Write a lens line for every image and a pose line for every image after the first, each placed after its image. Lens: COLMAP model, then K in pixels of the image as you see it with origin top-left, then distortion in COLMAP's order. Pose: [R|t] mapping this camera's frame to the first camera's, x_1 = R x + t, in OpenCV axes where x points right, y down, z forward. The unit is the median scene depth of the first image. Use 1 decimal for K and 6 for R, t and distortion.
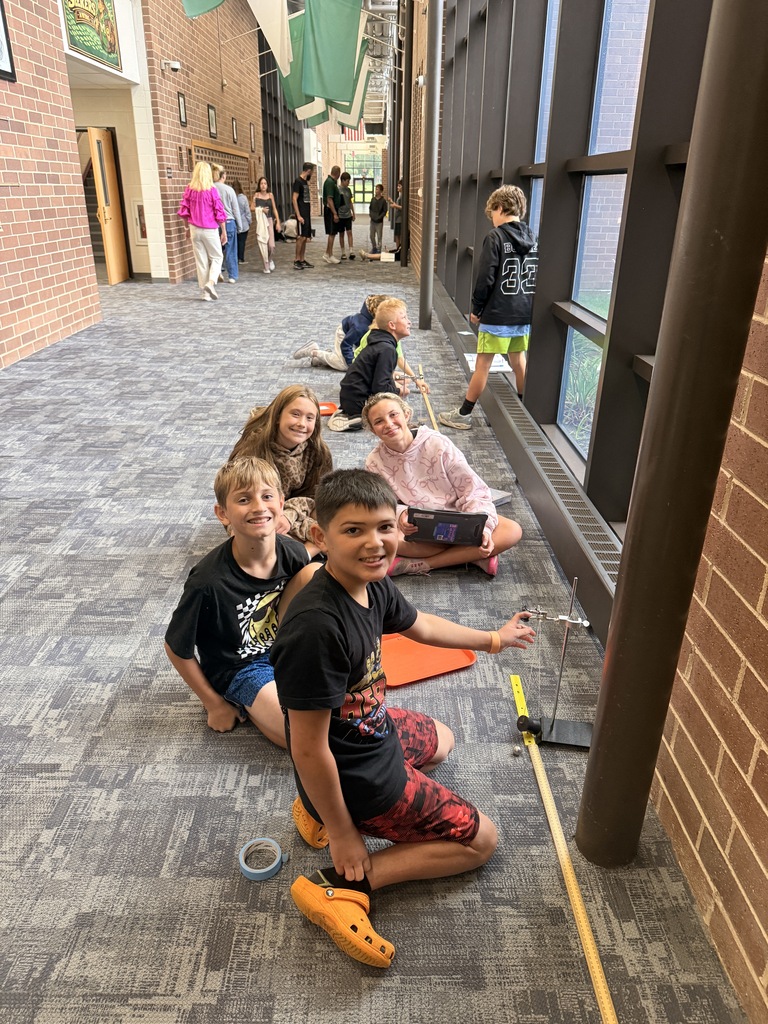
lens RADIAL K [[725.2, 0, 382.9], [0, 725.2, 511.5], [0, 0, 1]] dist [-0.009531, -0.002188]
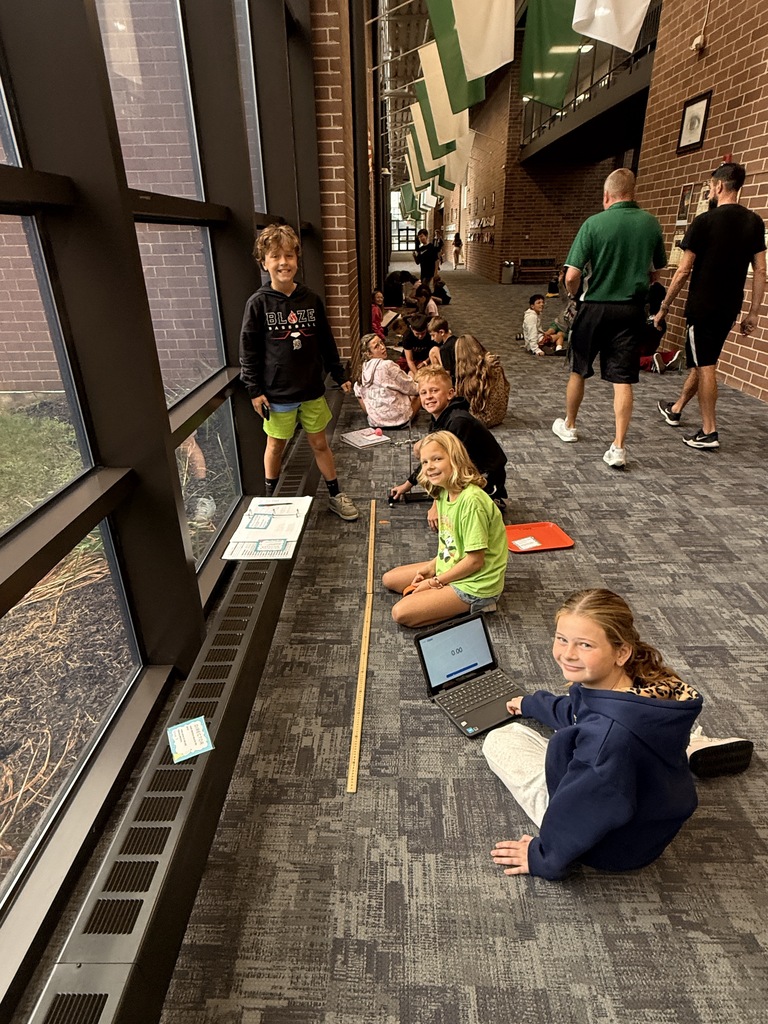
lens RADIAL K [[574.5, 0, 385.7], [0, 574.5, 511.4], [0, 0, 1]] dist [-0.007627, -0.000554]
pose [[-0.999986, 0.000078, 0.005241, 0.061915], [0.004068, 0.641944, 0.766740, -0.685457], [-0.003305, 0.766751, -0.641936, 1.517141]]
